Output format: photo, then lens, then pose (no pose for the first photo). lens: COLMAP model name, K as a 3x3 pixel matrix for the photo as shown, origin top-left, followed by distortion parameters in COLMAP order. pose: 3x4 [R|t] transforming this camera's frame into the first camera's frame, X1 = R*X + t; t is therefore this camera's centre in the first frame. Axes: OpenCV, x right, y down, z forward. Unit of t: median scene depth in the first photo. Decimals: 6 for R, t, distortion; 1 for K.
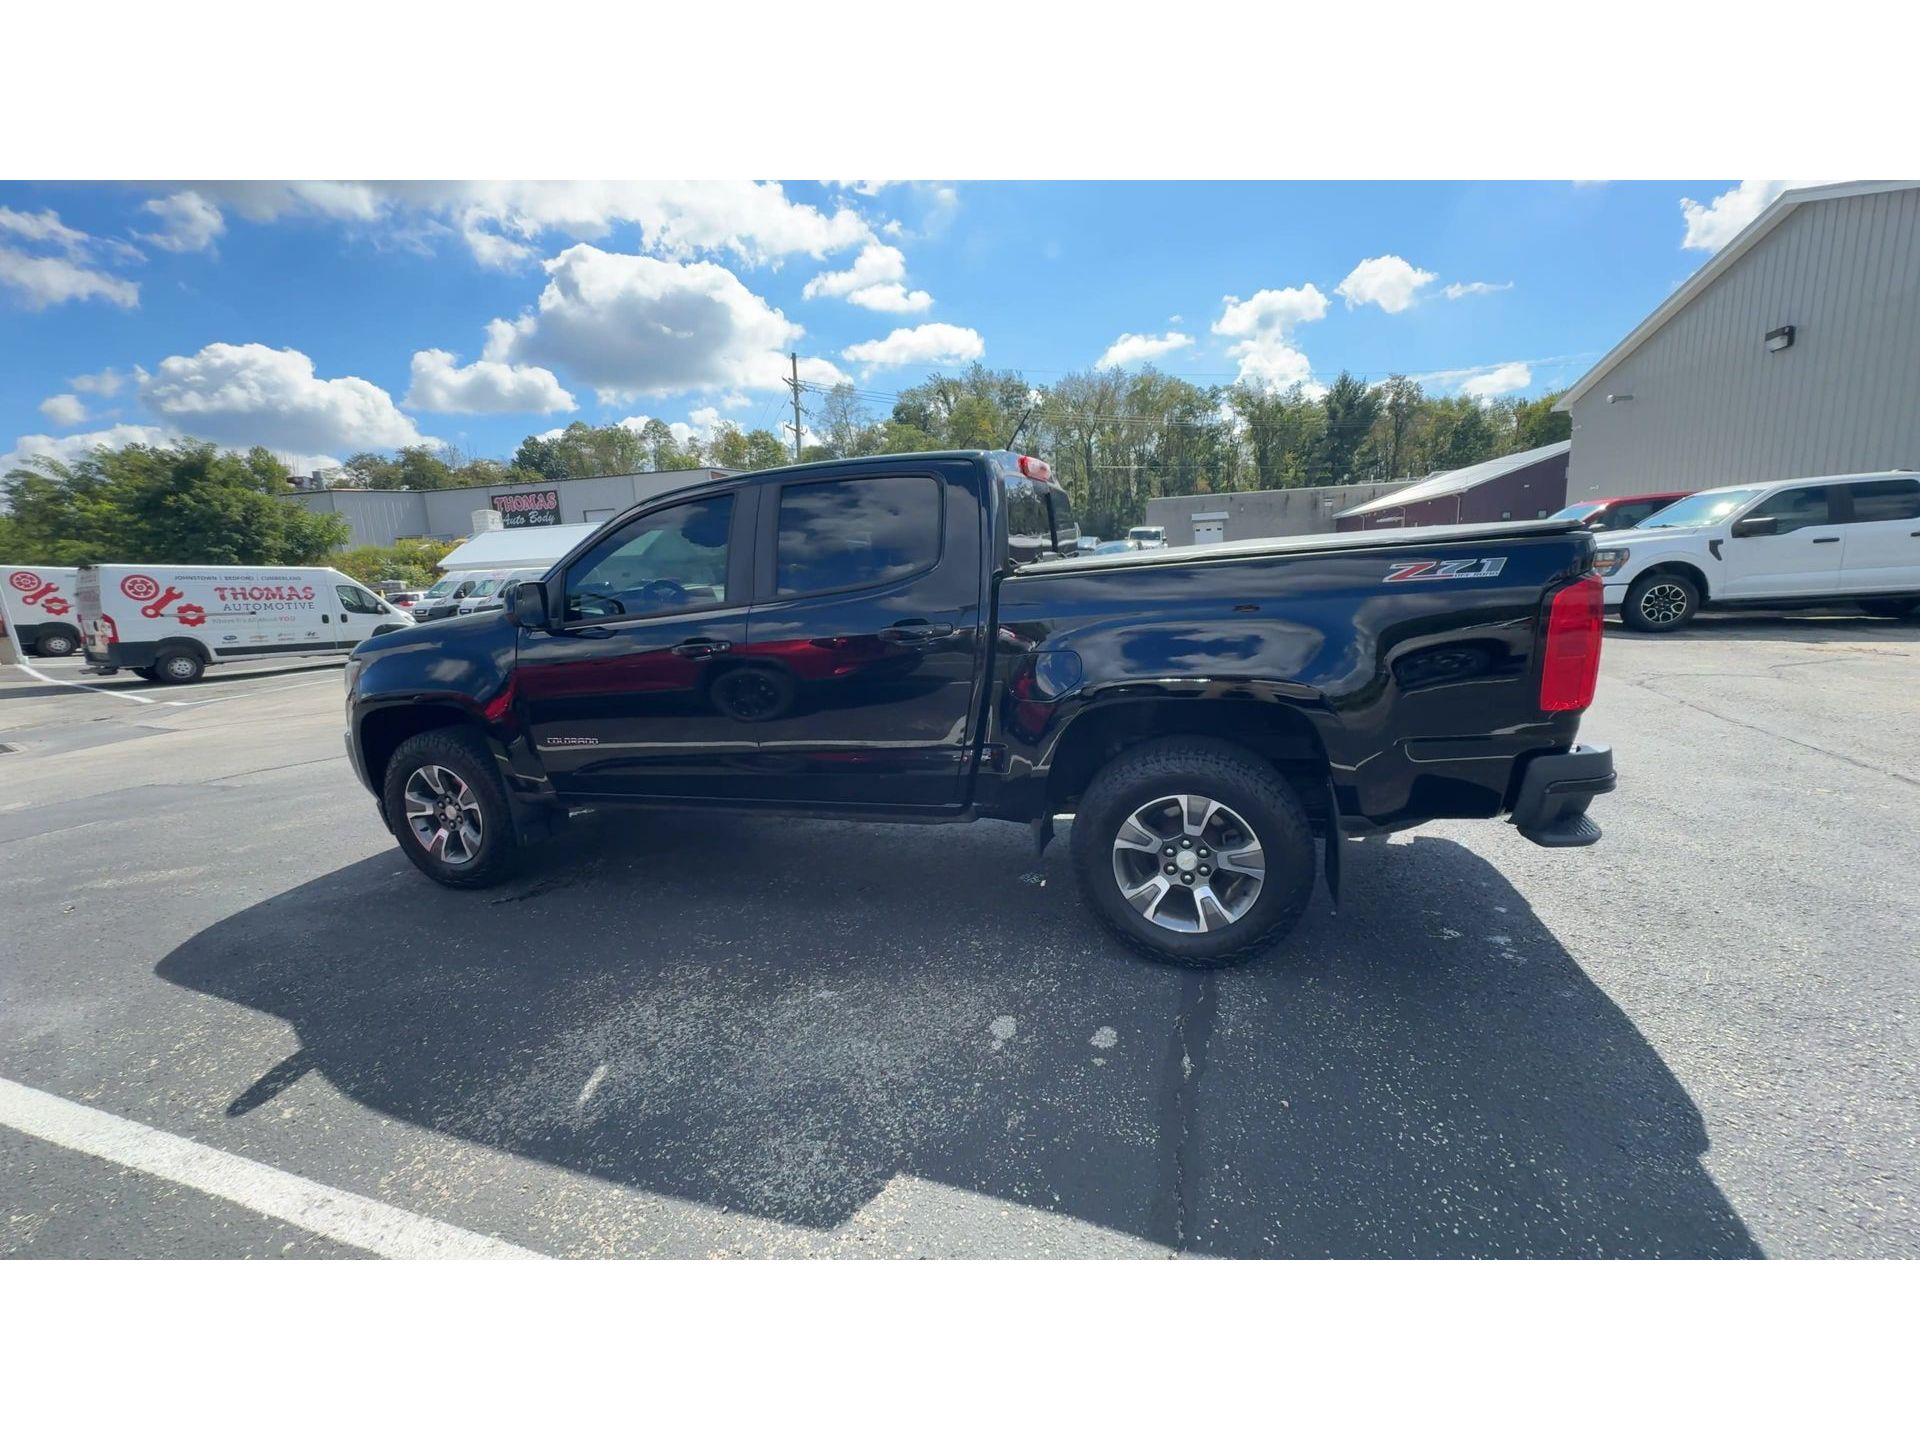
lens RADIAL K [[740.5, 0, 967.2], [0, 740.5, 720.5], [0, 0, 1]] dist [-0.000068, 0.000395]
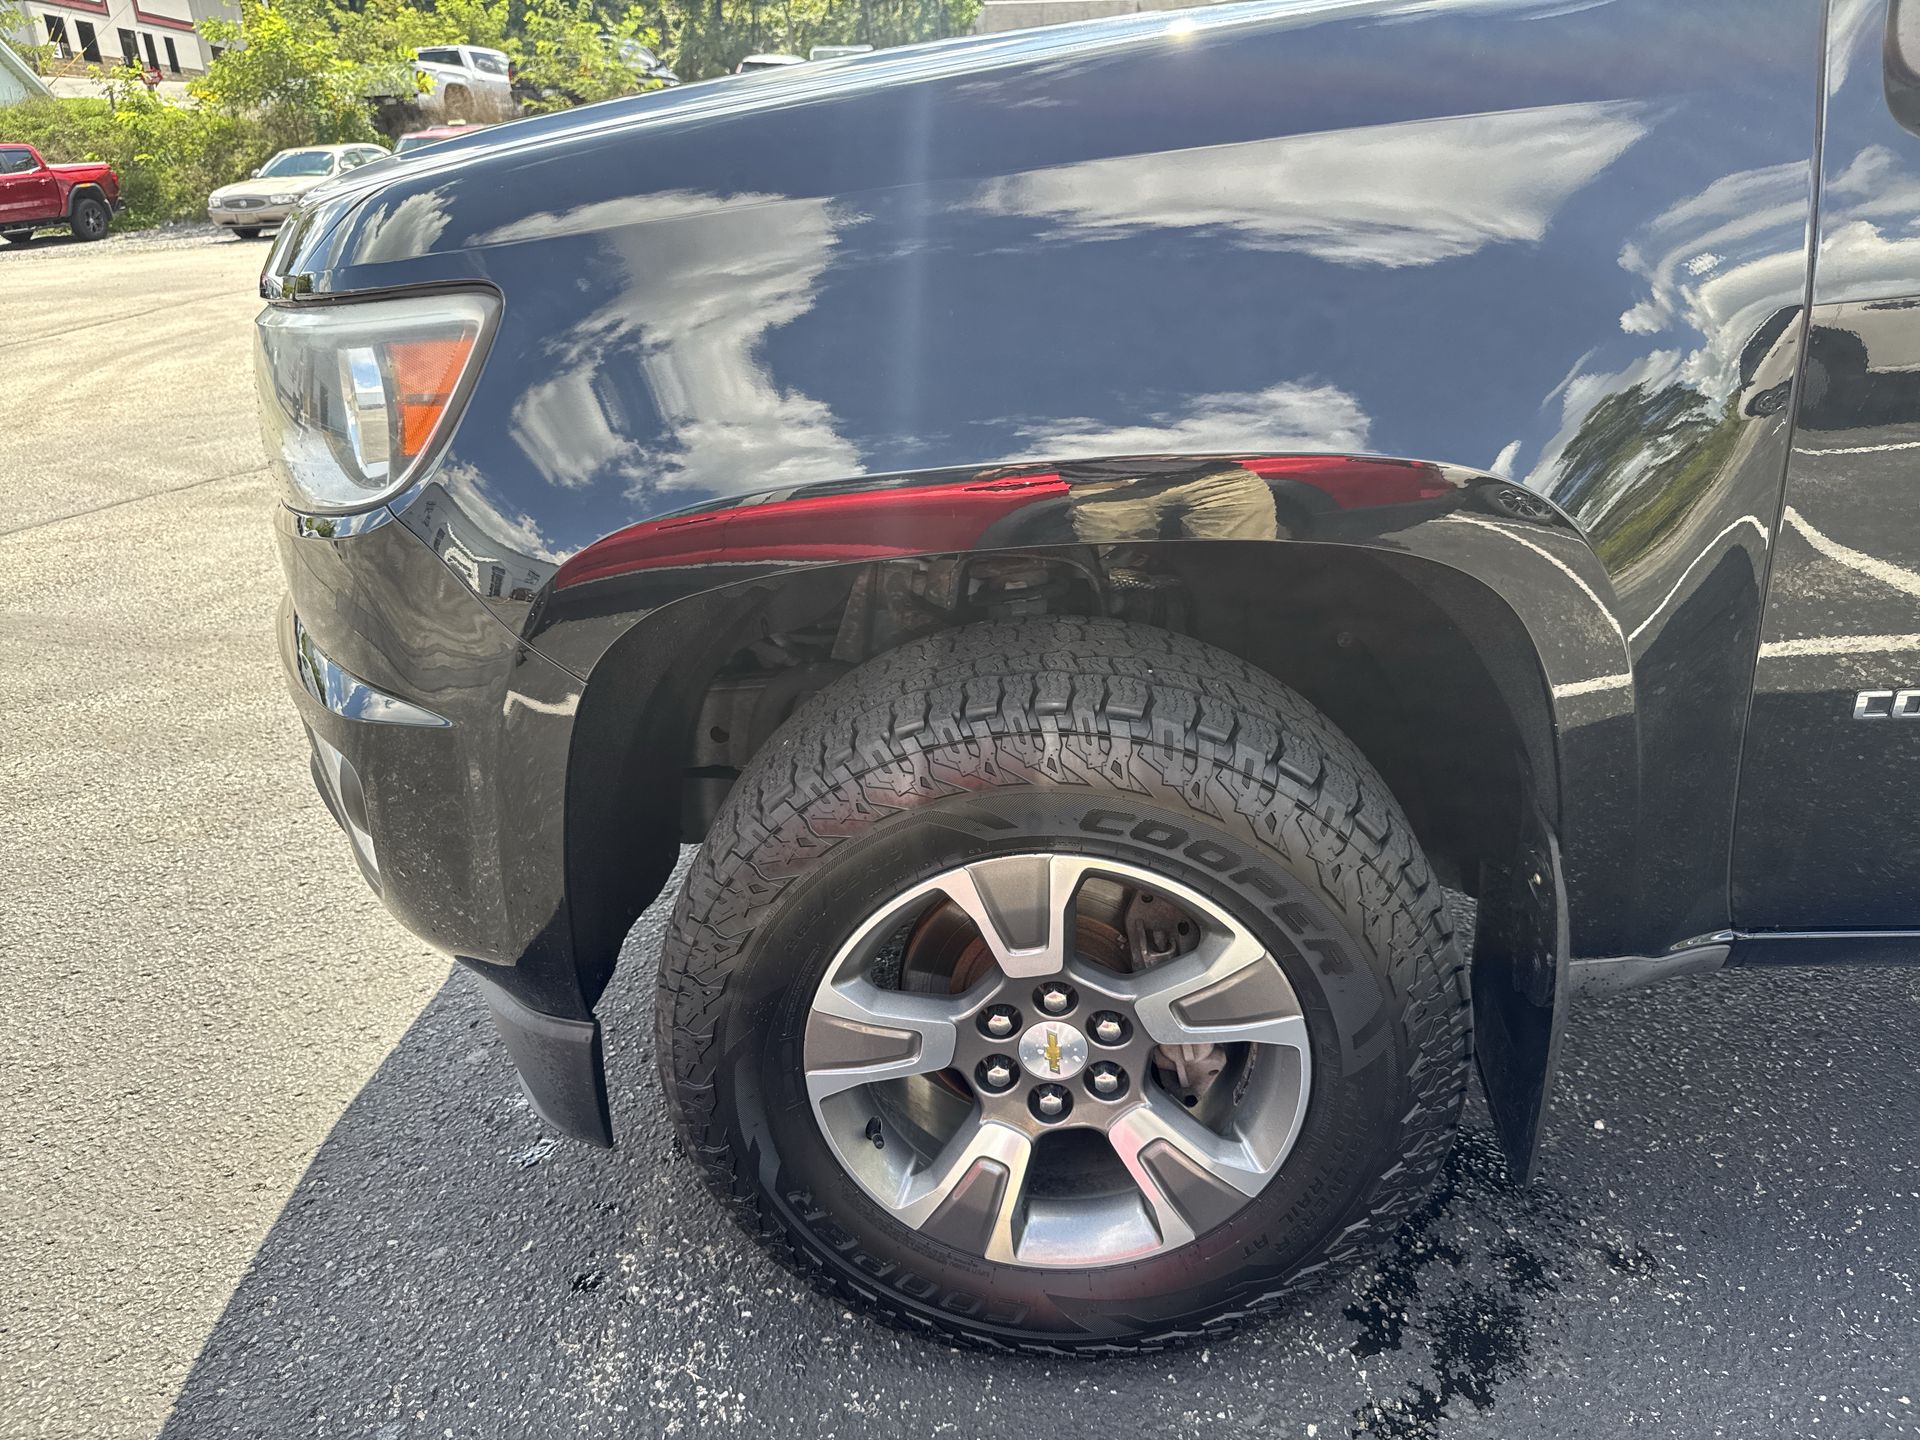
lens RADIAL K [[1364.6, 0, 960.0], [0, 1364.6, 720.0], [0, 0, 1]] dist [0.004053, -0.007584]
pose [[0.970123, -0.081724, 0.228433, -0.797678], [0.036158, 0.979746, 0.196954, -0.042886], [-0.239902, -0.182810, 0.953429, 0.652979]]
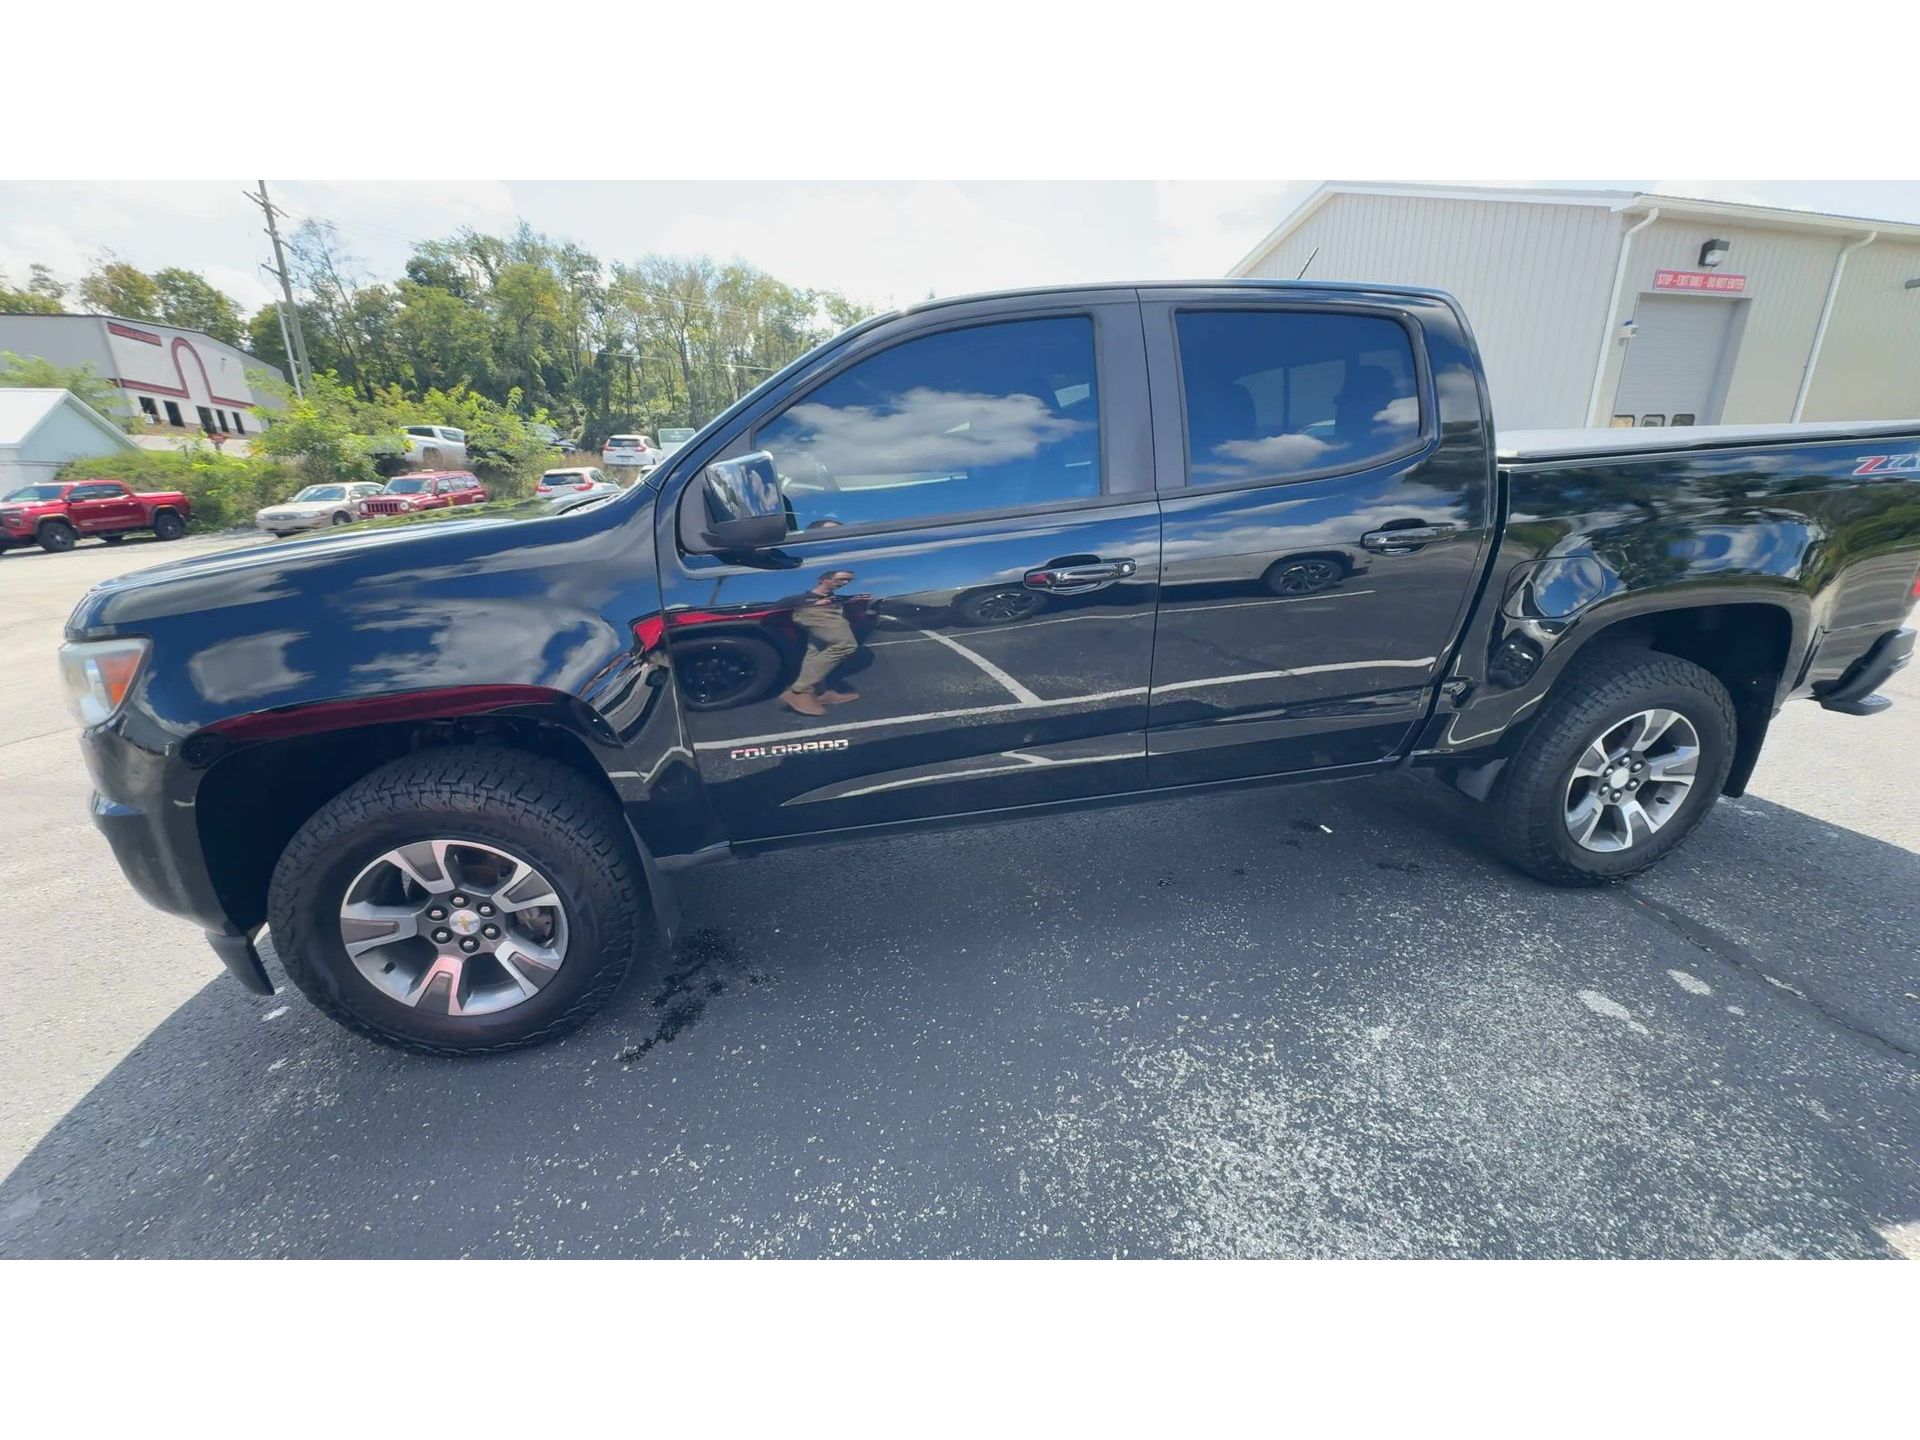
lens RADIAL K [[744.5, 0, 960.0], [0, 744.5, 720.0], [0, 0, 1]] dist [0.000191, -0.000087]
pose [[0.879124, -0.130215, 0.458459, -0.609941], [0.080496, 0.988700, 0.126462, -0.050990], [-0.469745, -0.074272, 0.879672, 0.393759]]
